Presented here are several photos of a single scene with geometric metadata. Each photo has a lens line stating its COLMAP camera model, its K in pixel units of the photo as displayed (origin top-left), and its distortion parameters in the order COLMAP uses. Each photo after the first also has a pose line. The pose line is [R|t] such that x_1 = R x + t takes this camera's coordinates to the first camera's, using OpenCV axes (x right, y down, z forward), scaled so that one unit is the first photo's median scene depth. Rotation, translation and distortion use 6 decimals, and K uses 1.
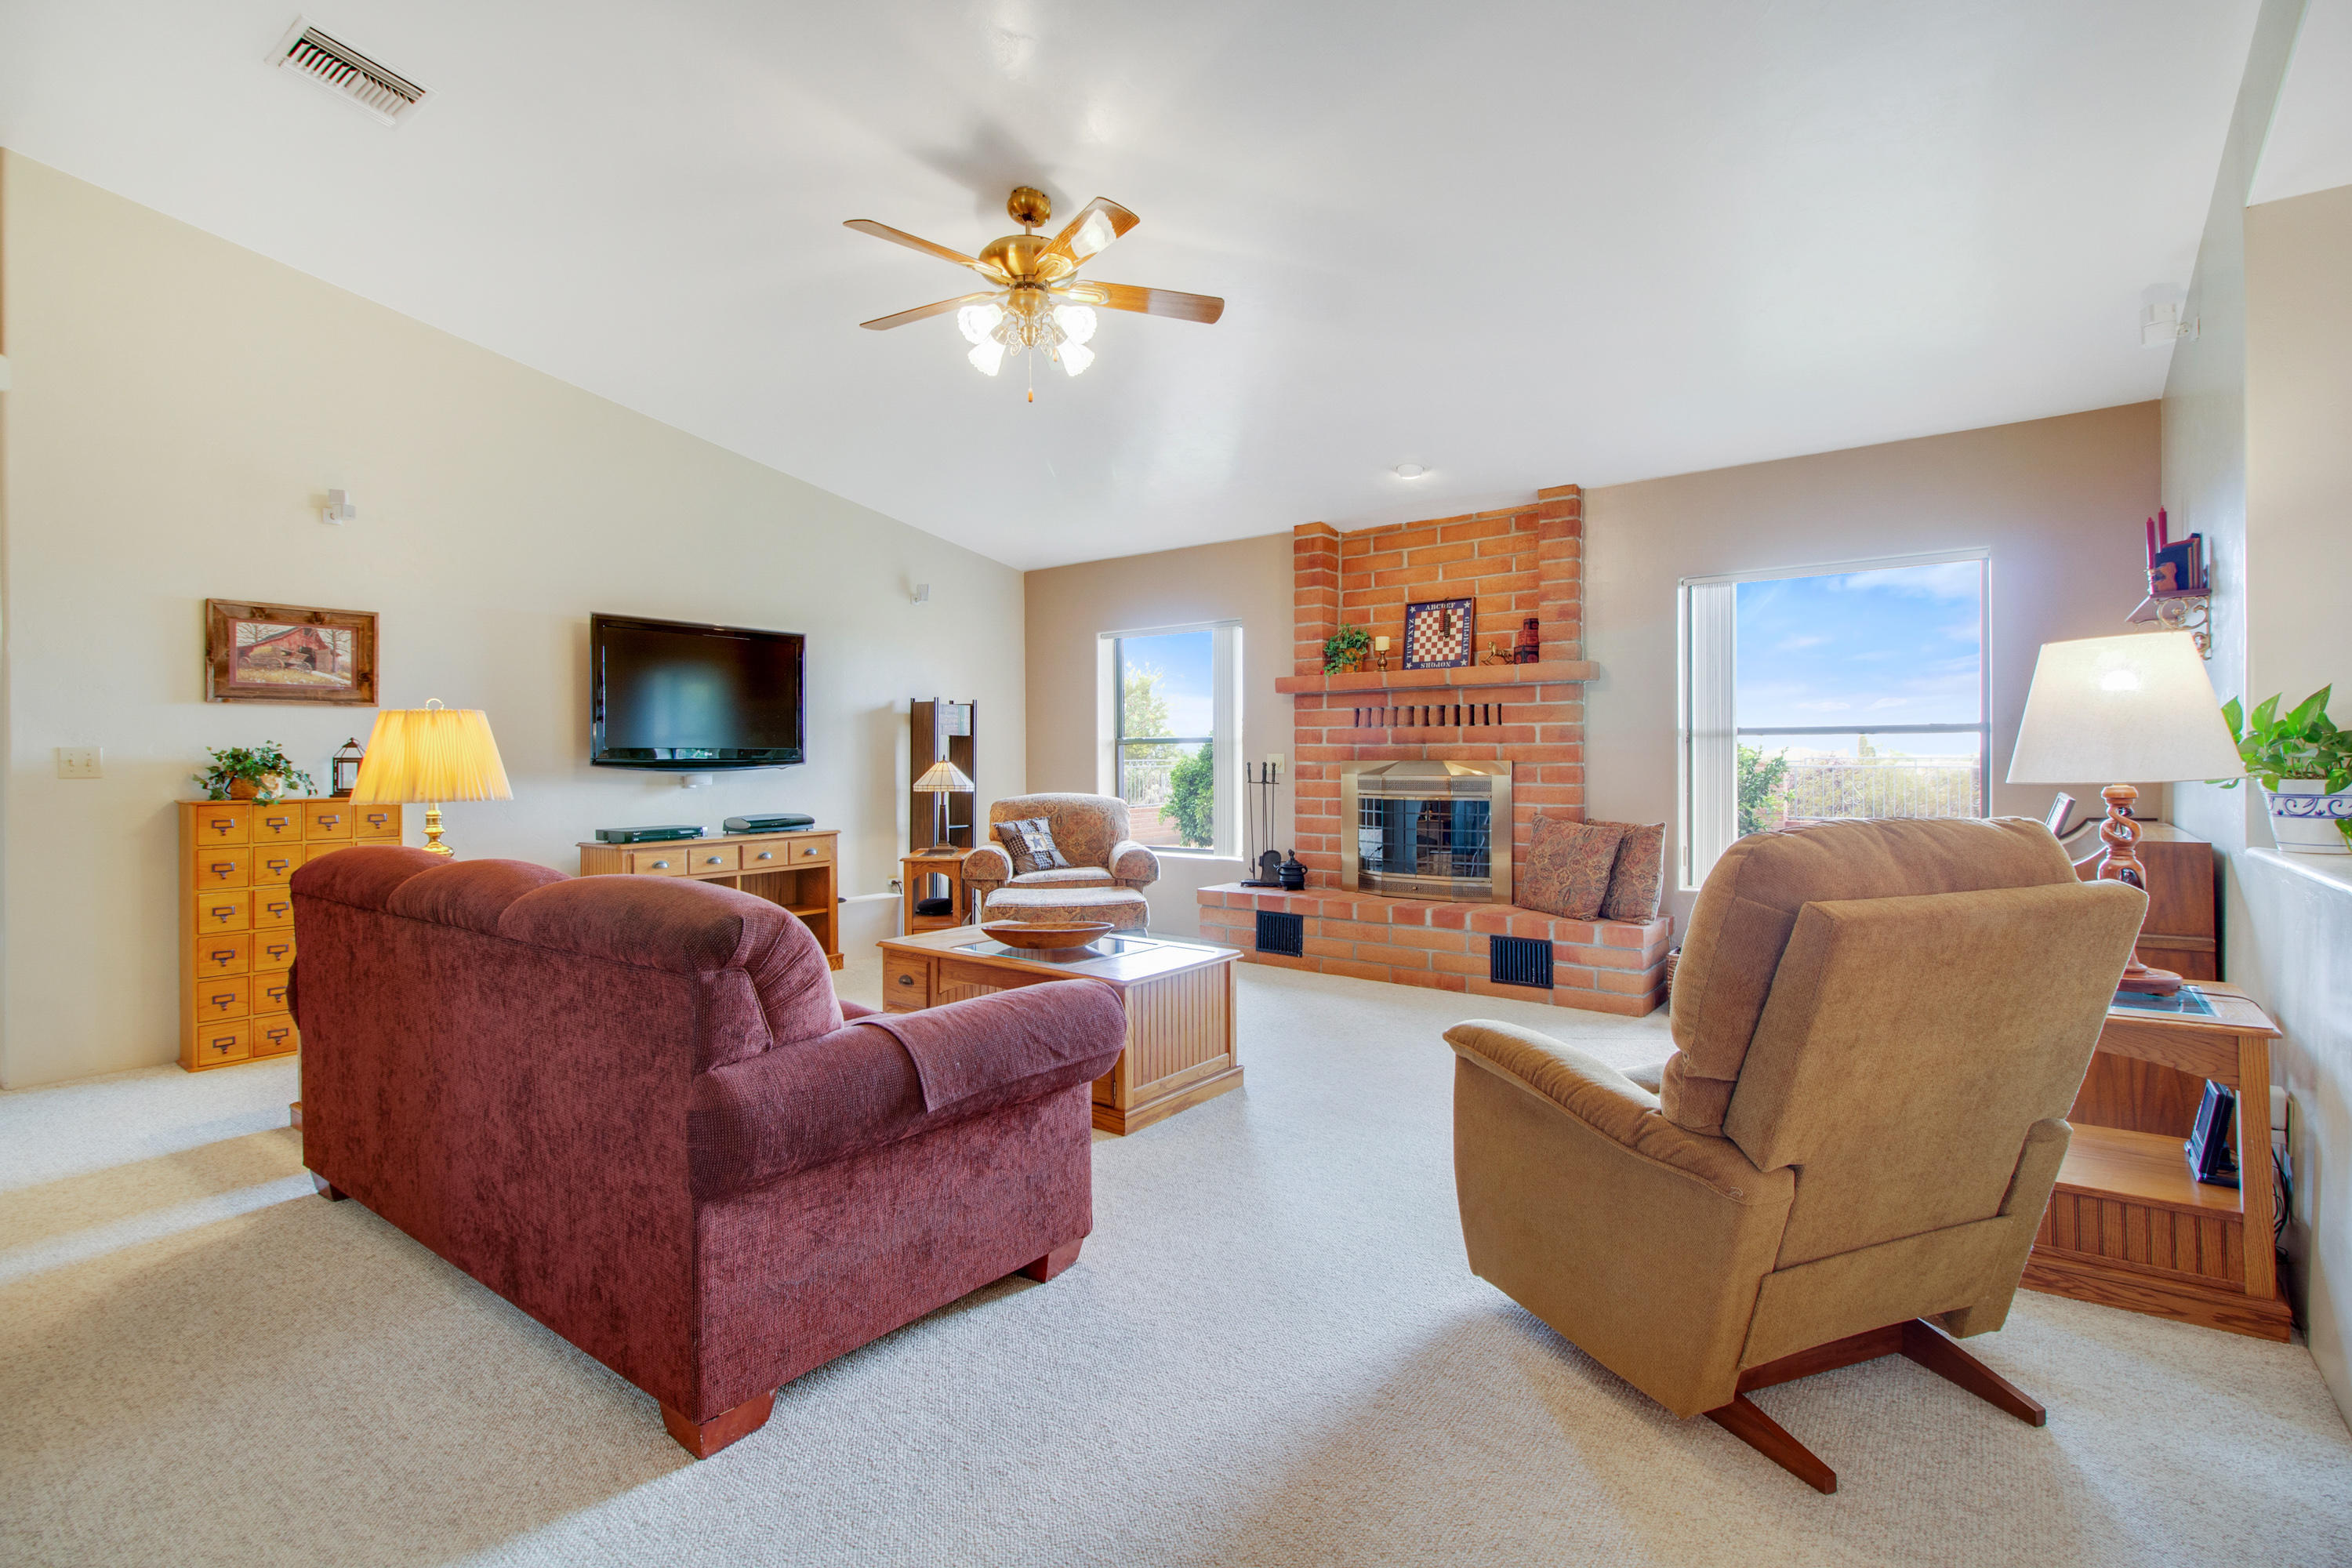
lens RADIAL K [[1087.0, 0, 1176.5], [0, 1087.0, 762.6], [0, 0, 1]] dist [0.009476, -0.004115]
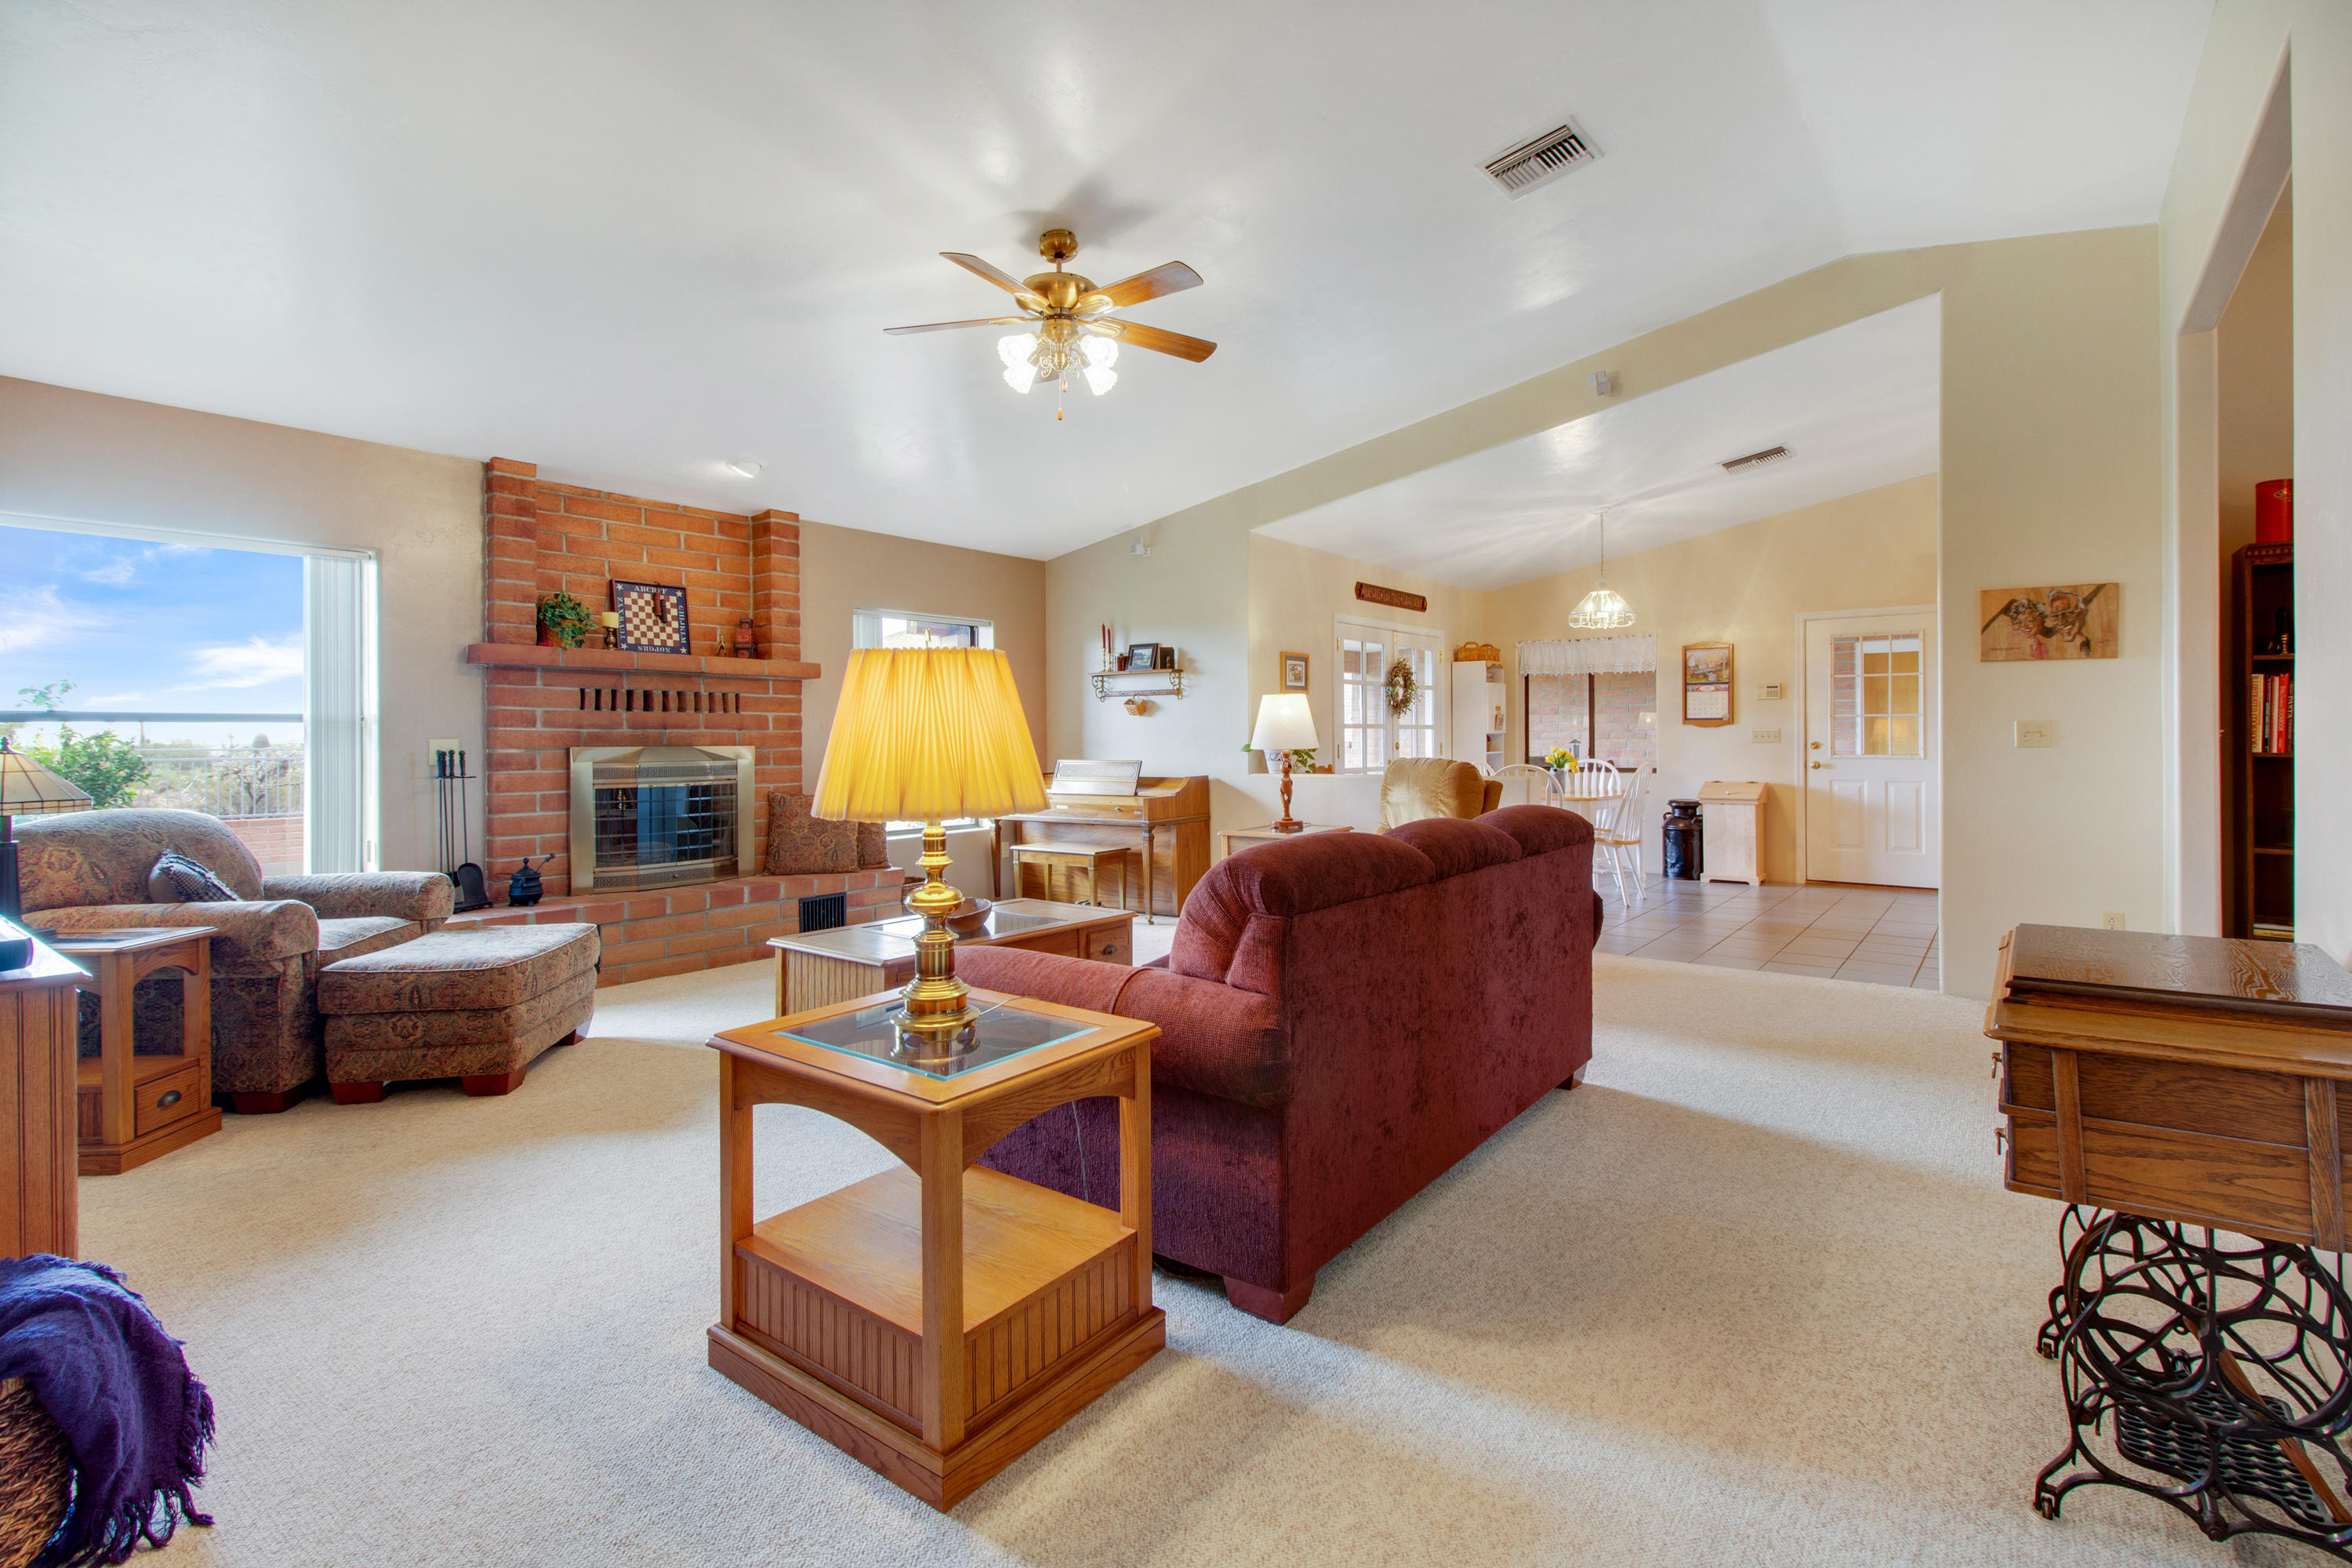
lens RADIAL K [[1087.0, 0, 1176.8], [0, 1087.0, 737.7], [0, 0, 1]] dist [0.009476, -0.004115]
pose [[0.018840, 0.006606, 0.999801, -0.765080], [0.010881, 0.999918, -0.006812, 0.002026], [-0.999763, 0.011008, 0.018767, 0.530492]]
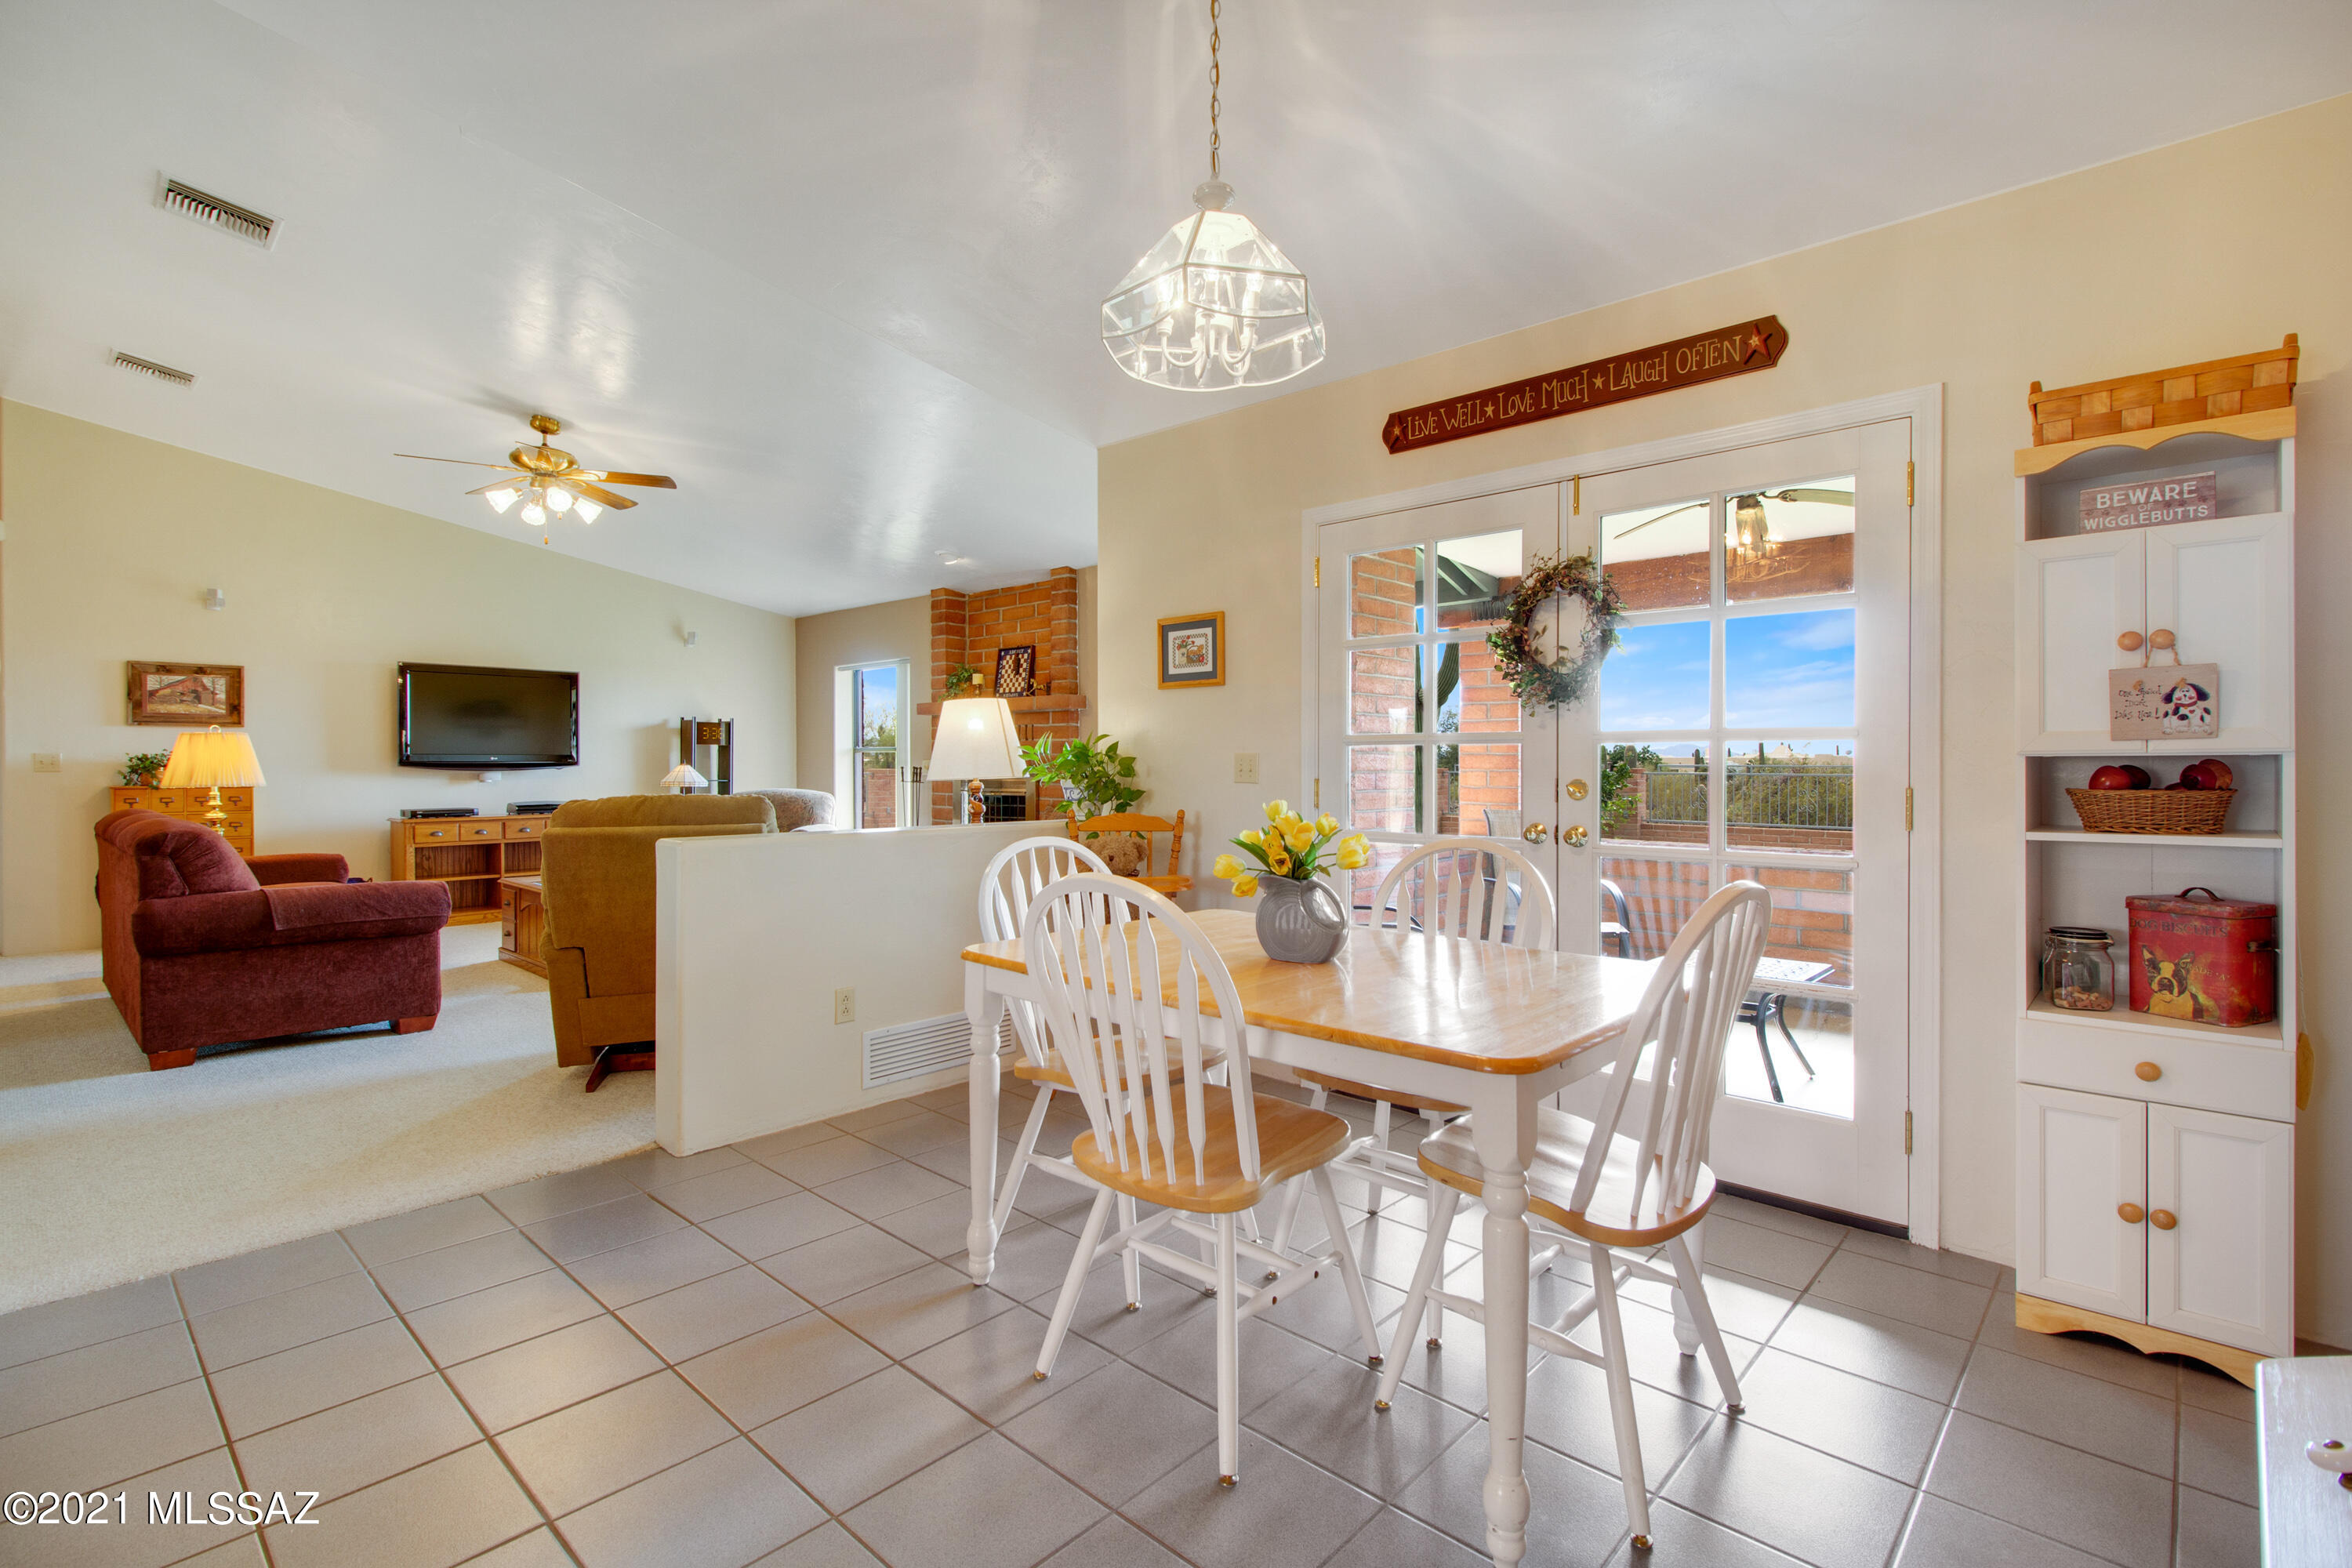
lens RADIAL K [[1087.0, 0, 1170.7], [0, 1087.0, 773.1], [0, 0, 1]] dist [0.009476, -0.004115]
pose [[0.994304, 0.007766, -0.106296, 0.600564], [-0.007168, 0.999956, 0.006011, -0.003696], [0.106338, -0.005215, 0.994316, -0.323835]]
